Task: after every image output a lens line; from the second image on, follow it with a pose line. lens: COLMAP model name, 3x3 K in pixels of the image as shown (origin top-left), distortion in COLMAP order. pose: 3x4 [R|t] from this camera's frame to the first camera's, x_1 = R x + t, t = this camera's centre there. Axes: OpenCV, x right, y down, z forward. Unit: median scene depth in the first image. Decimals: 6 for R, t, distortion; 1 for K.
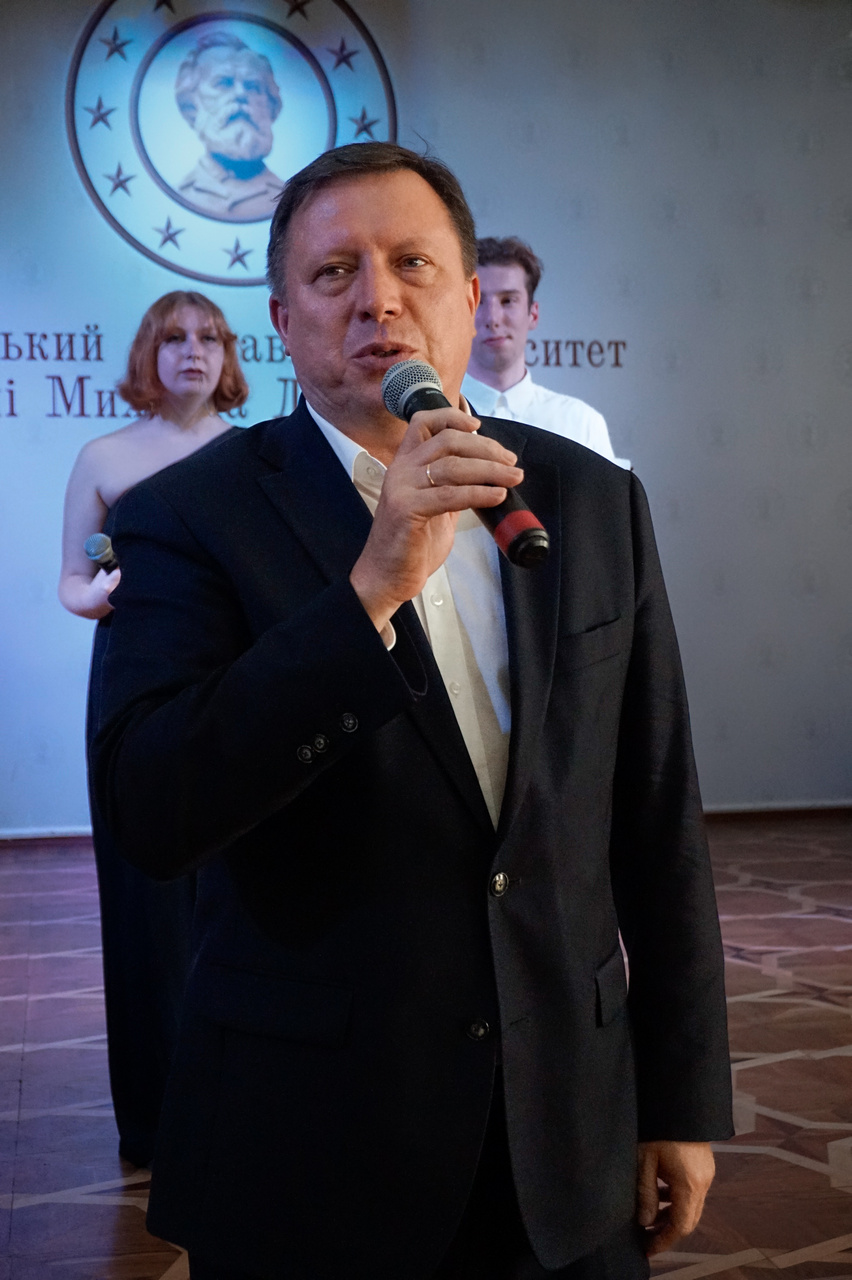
lens RADIAL K [[1736.6, 0, 455.4], [0, 1736.6, 649.4], [0, 0, 1]] dist [0.007183, 0.000000]
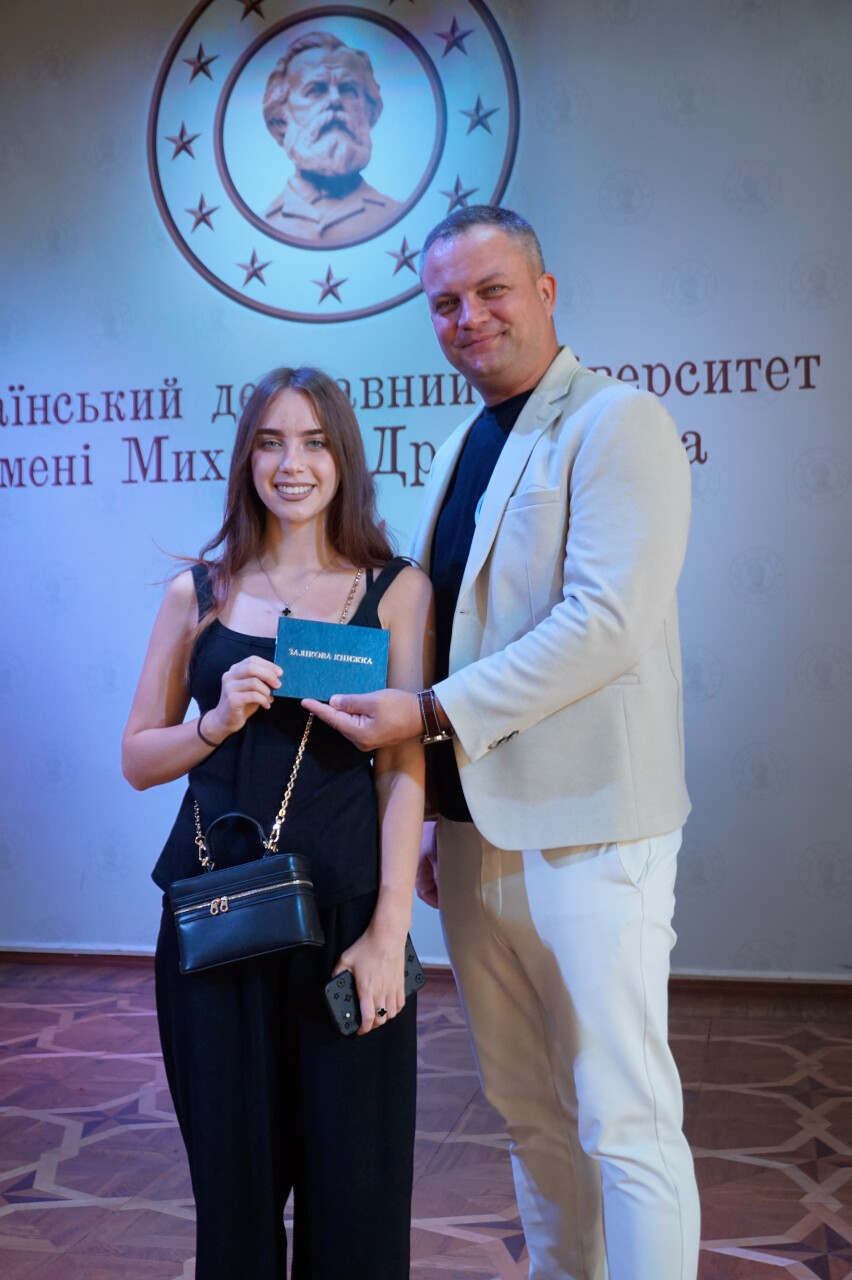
lens RADIAL K [[2186.4, 0, 416.7], [0, 2186.4, 633.3], [0, 0, 1]] dist [0.011238, 0.000000]
pose [[0.874032, -0.002415, -0.485862, 0.438441], [-0.023520, 0.998605, -0.047275, -0.007008], [0.485298, 0.052748, 0.872756, 0.093197]]
